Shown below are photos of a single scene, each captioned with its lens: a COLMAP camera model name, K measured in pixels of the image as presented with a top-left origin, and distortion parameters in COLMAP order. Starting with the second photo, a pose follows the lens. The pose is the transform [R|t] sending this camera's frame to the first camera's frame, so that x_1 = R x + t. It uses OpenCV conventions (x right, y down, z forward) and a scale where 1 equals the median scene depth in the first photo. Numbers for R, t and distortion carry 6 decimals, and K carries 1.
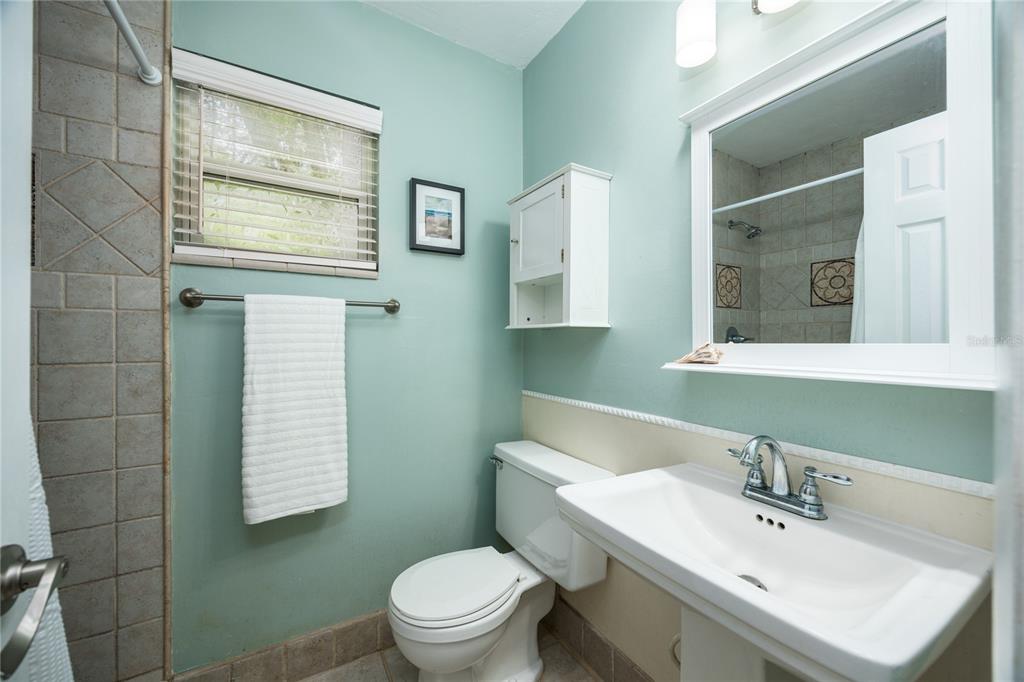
lens RADIAL K [[403.0, 0, 519.5], [0, 403.0, 340.6], [0, 0, 1]] dist [-0.000673, 0.000050]
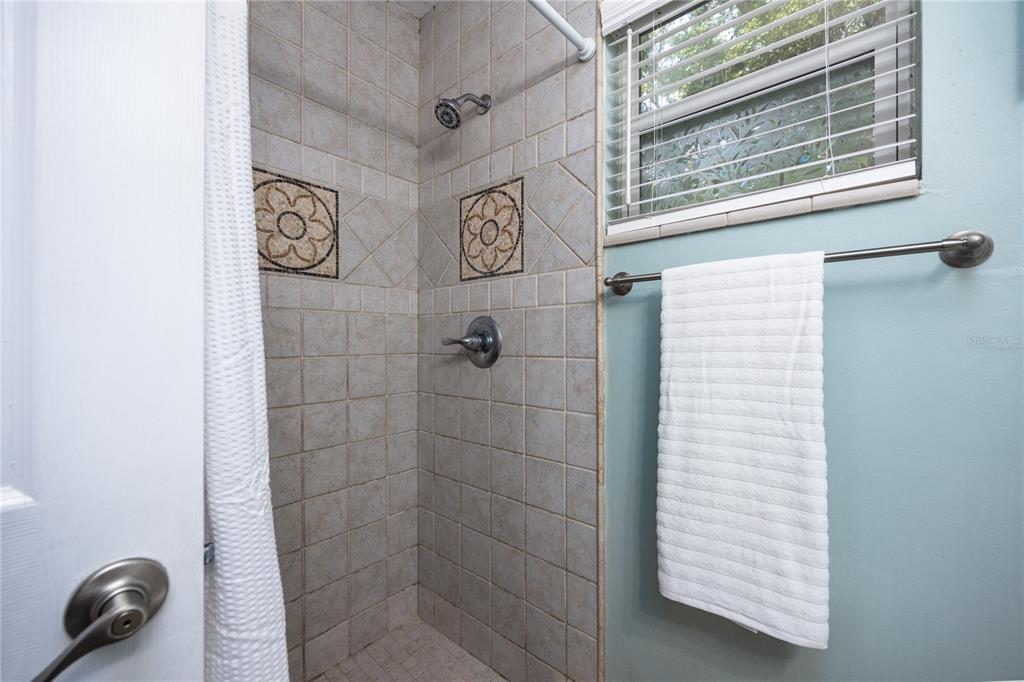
lens RADIAL K [[403.0, 0, 519.5], [0, 403.0, 340.6], [0, 0, 1]] dist [-0.000673, 0.000050]
pose [[0.316391, -0.000162, -0.948629, -0.081206], [0.003103, 0.999995, 0.000864, 0.011135], [0.948624, -0.003217, 0.316390, 0.538977]]
